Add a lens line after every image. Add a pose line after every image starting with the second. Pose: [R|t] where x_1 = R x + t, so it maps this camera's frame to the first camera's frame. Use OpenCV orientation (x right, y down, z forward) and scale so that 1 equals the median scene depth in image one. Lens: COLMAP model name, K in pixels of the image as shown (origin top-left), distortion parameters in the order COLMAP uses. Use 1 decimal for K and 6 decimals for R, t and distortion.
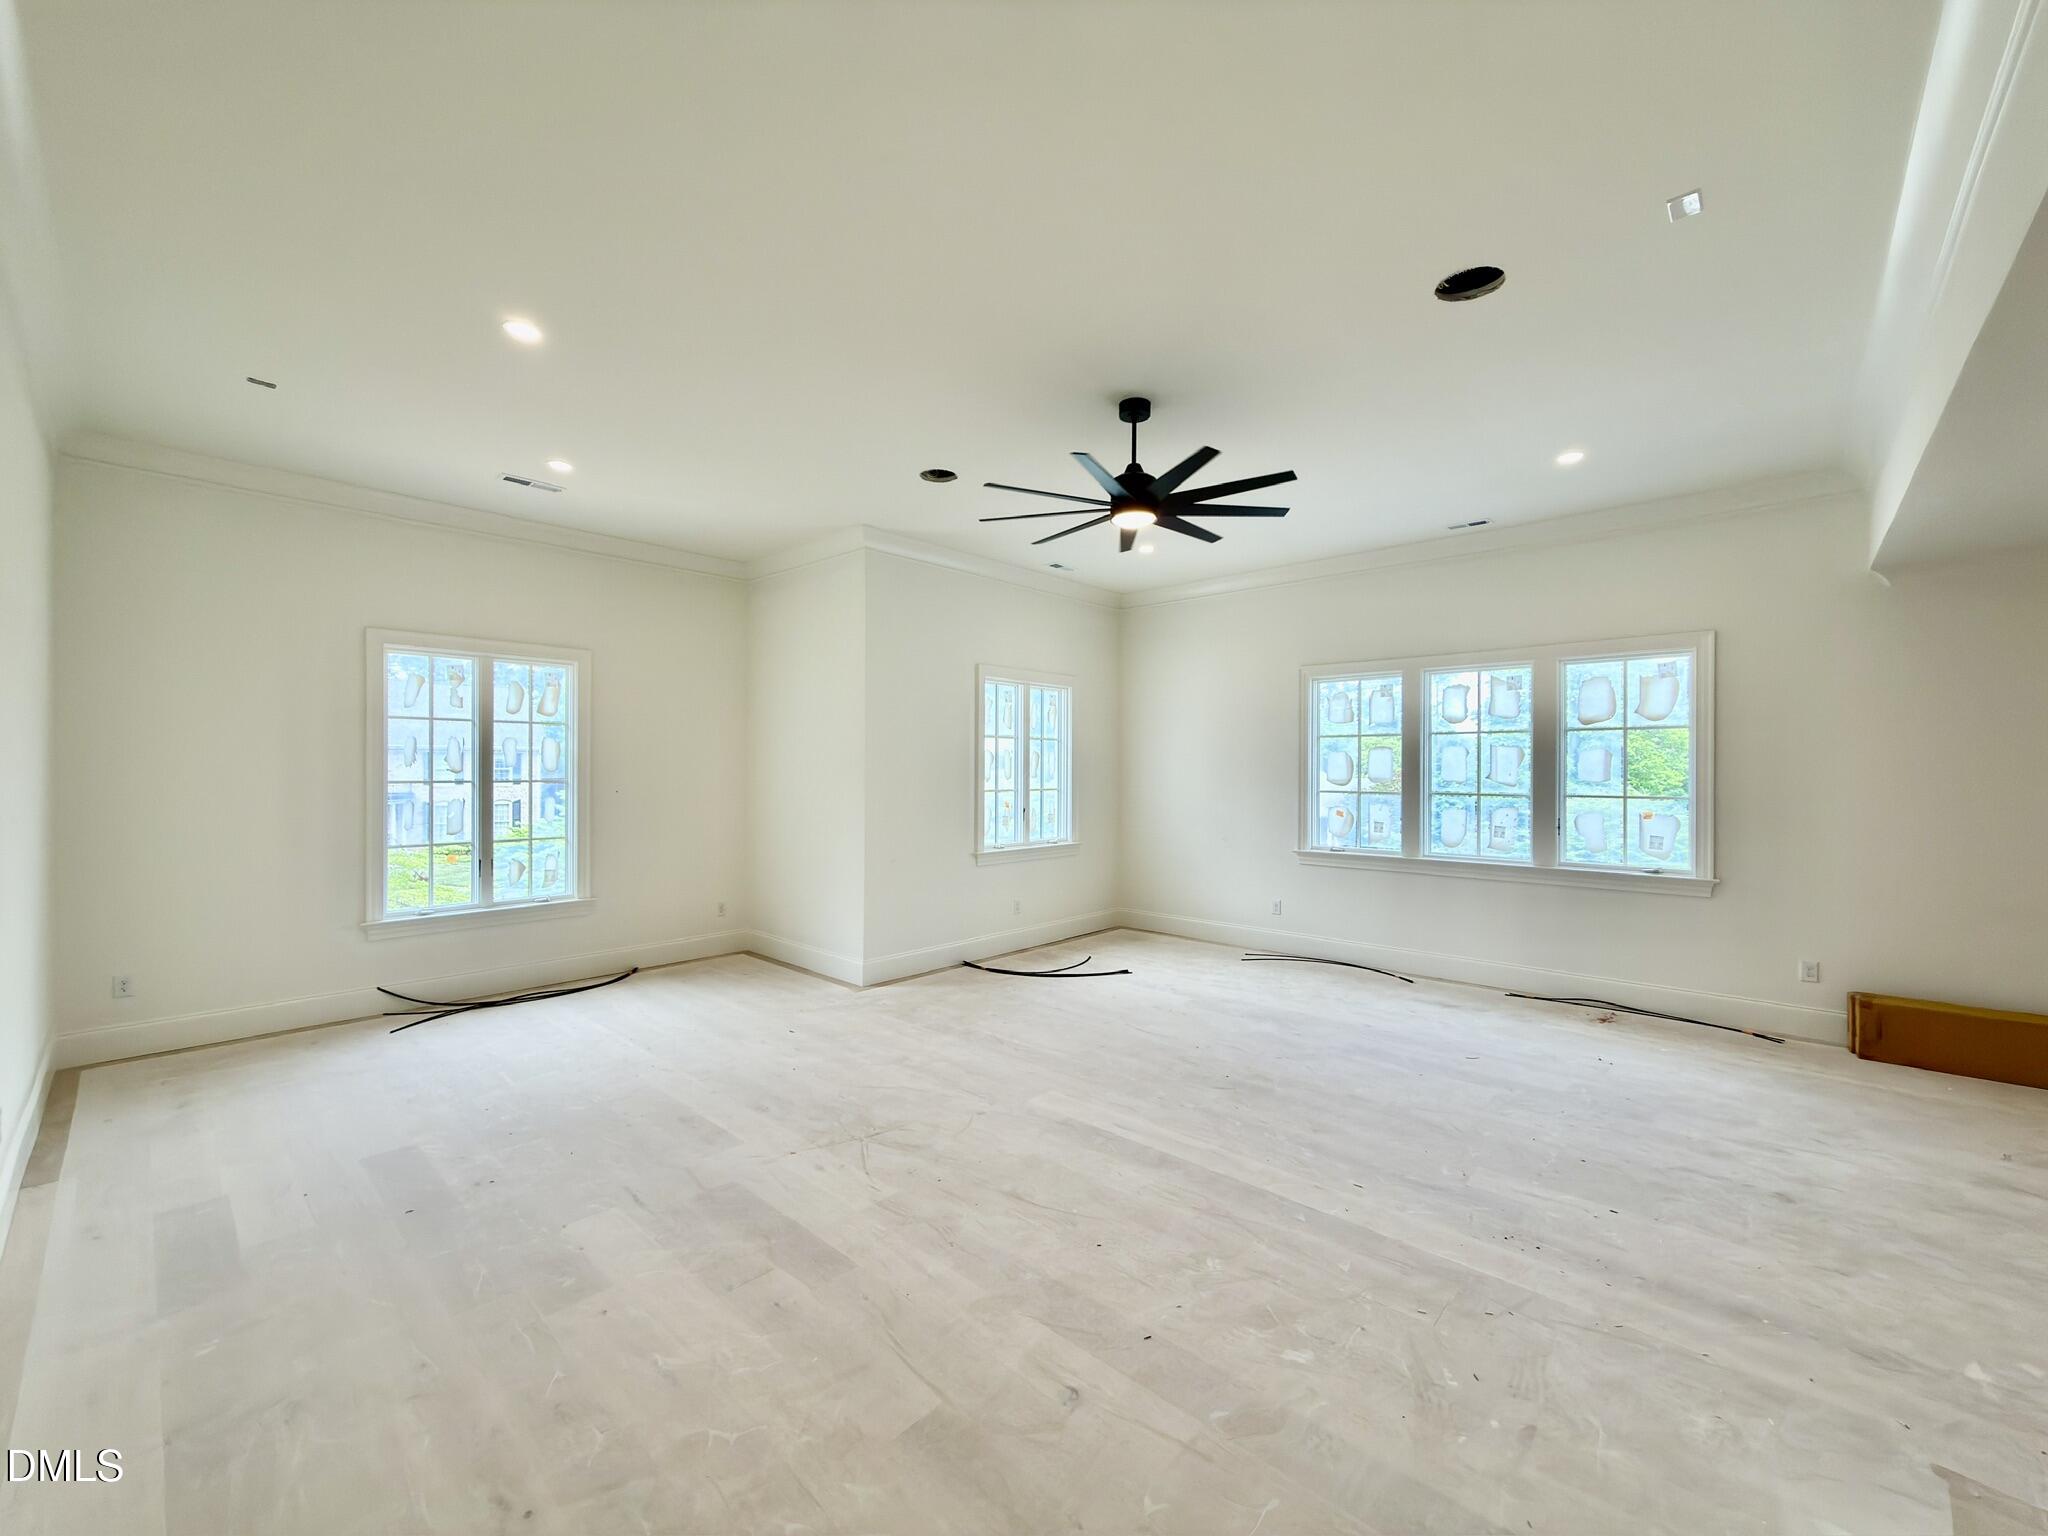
lens RADIAL K [[831.0, 0, 1024.2], [0, 831.0, 773.6], [0, 0, 1]] dist [-0.000884, 0.000052]
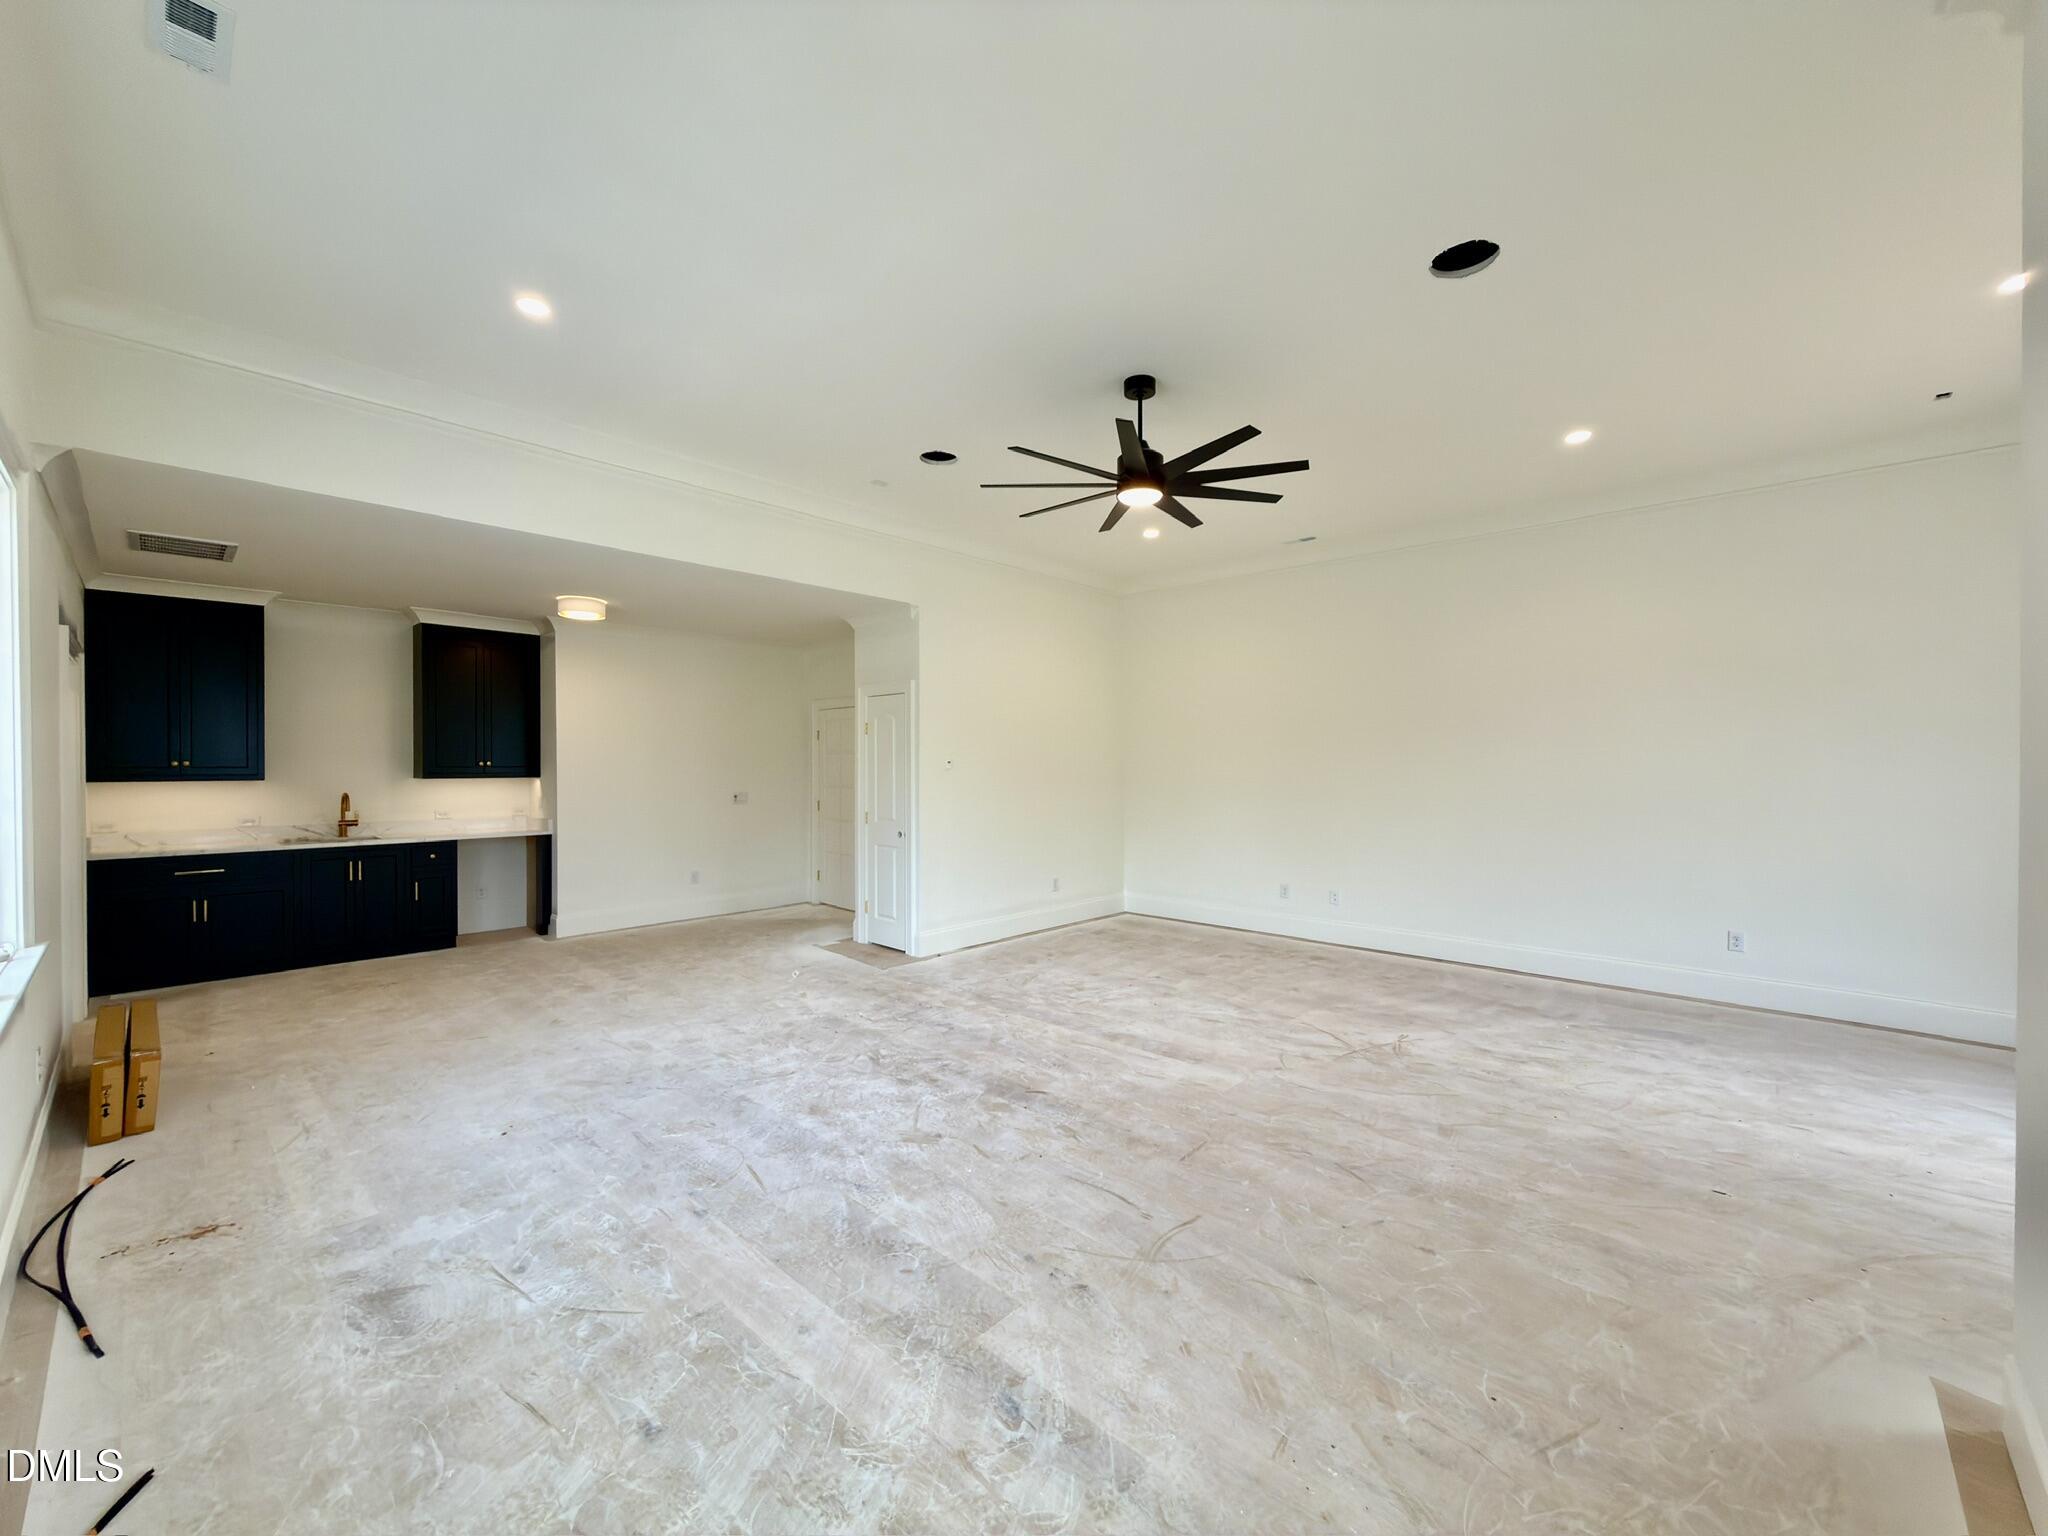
lens RADIAL K [[815.6, 0, 1035.5], [0, 815.6, 768.6], [0, 0, 1]] dist [-0.000181, -0.000092]
pose [[-0.999972, -0.003975, -0.006347, 0.262783], [-0.004076, 0.999864, 0.016007, 0.007232], [0.006282, 0.016032, -0.999852, 1.990652]]
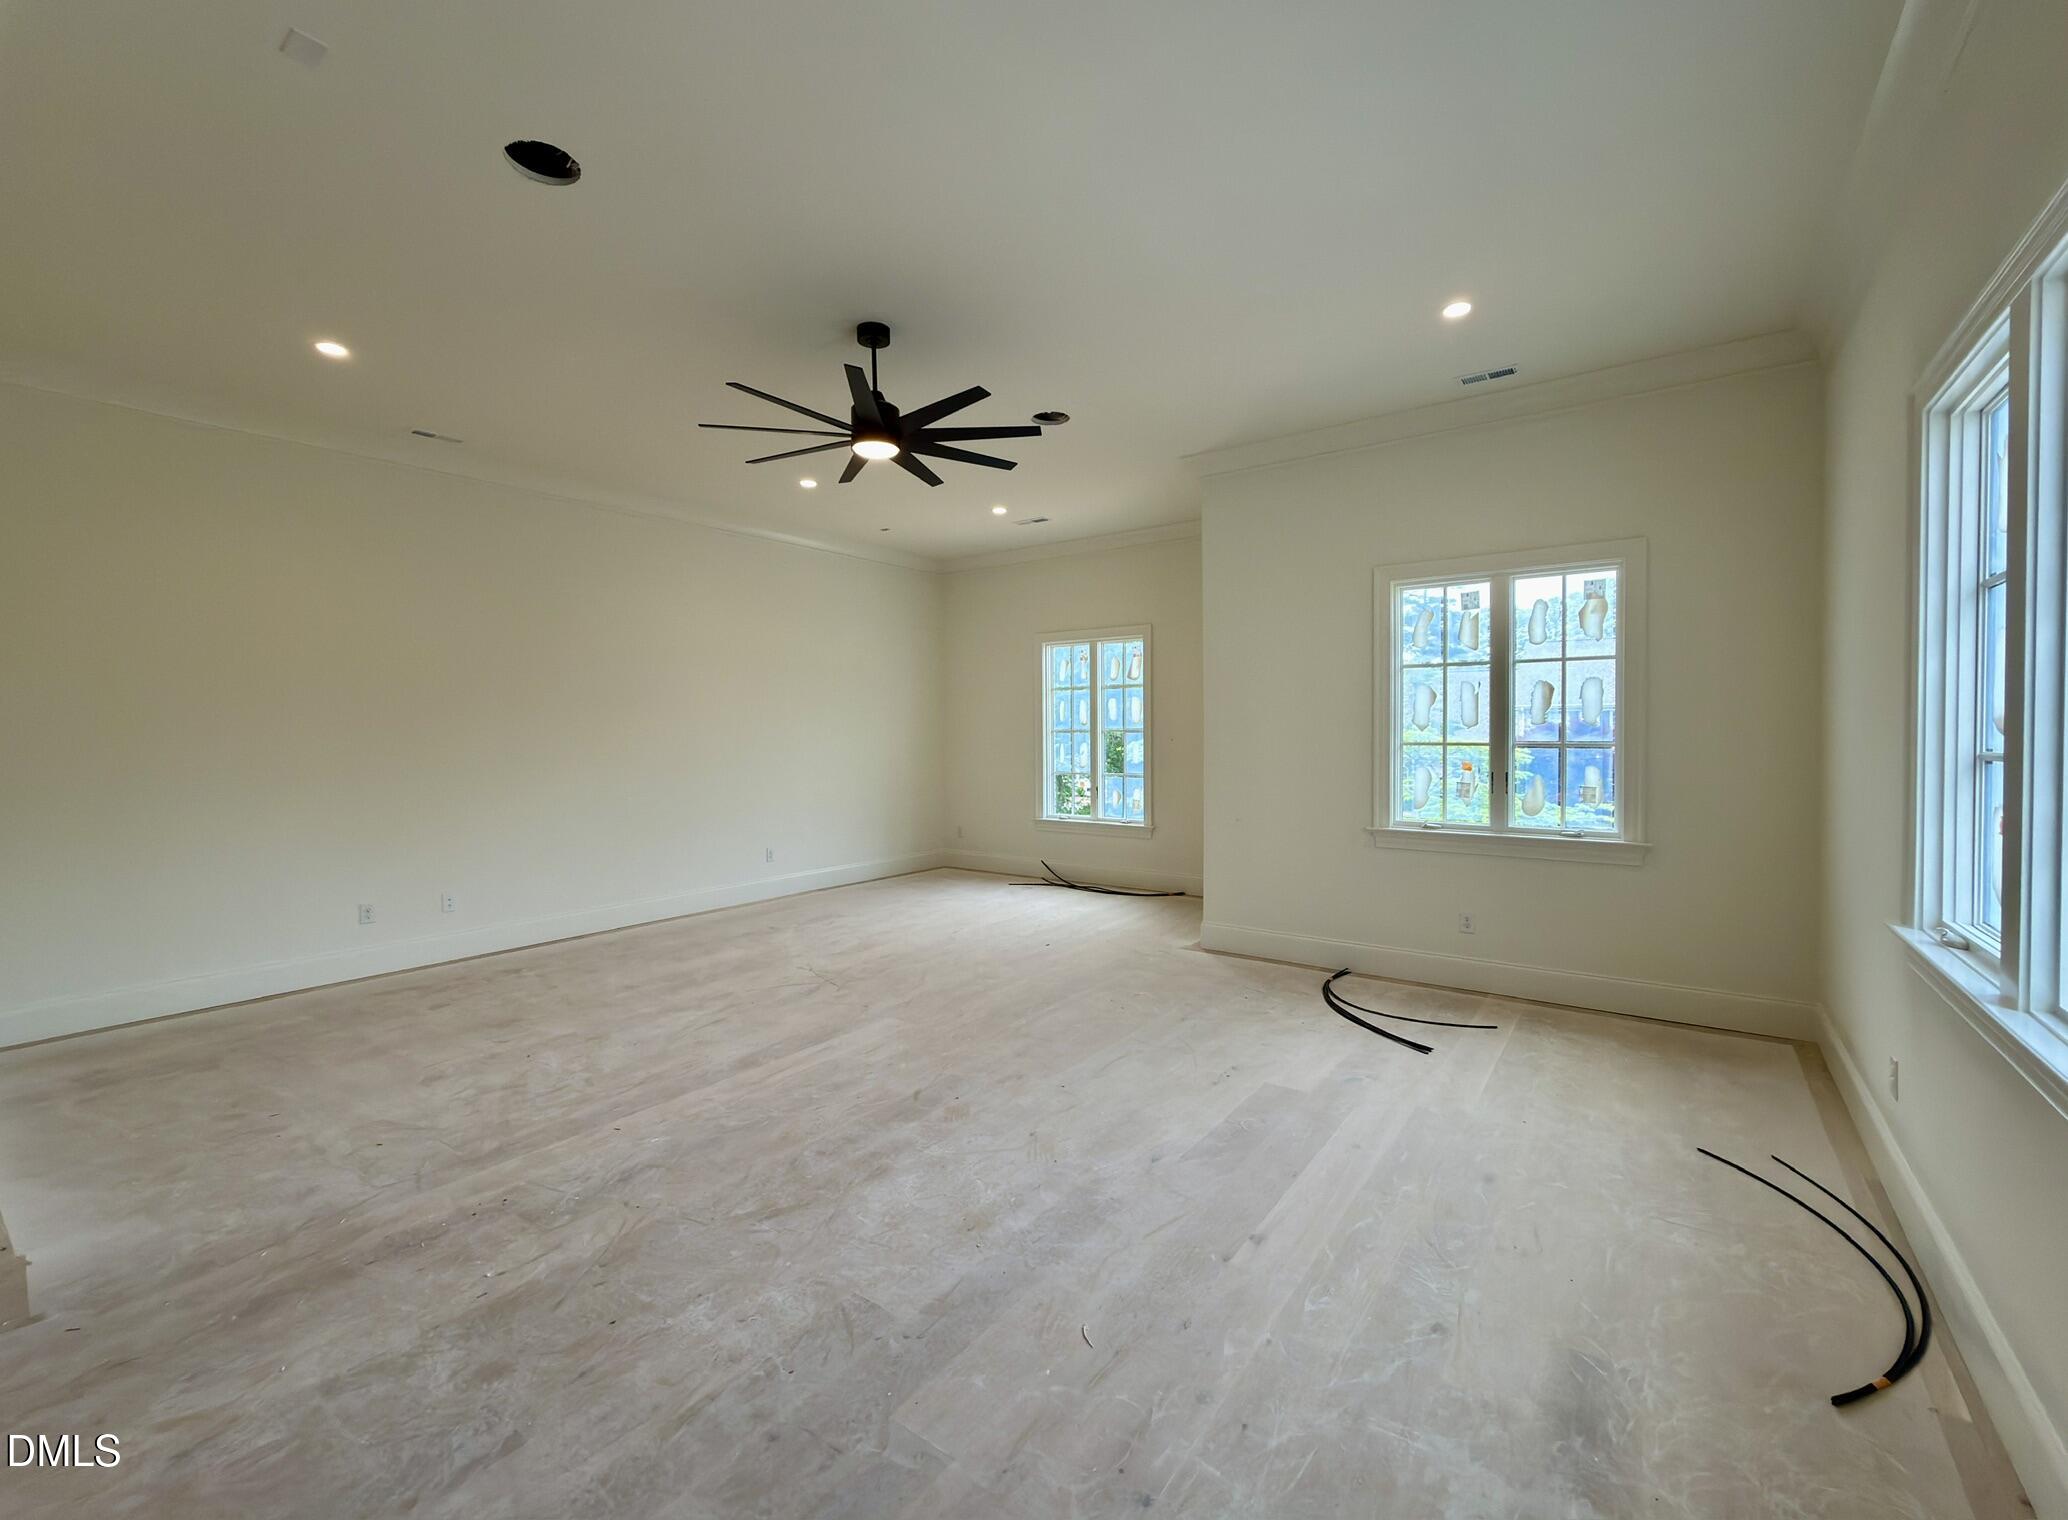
lens RADIAL K [[861.6, 0, 1016.4], [0, 861.6, 752.7], [0, 0, 1]] dist [0.000419, 0.000147]
pose [[0.102489, 0.020893, -0.994515, 1.149683], [-0.000944, 0.999781, 0.020906, 0.022963], [0.994734, -0.001204, 0.102486, 1.061414]]
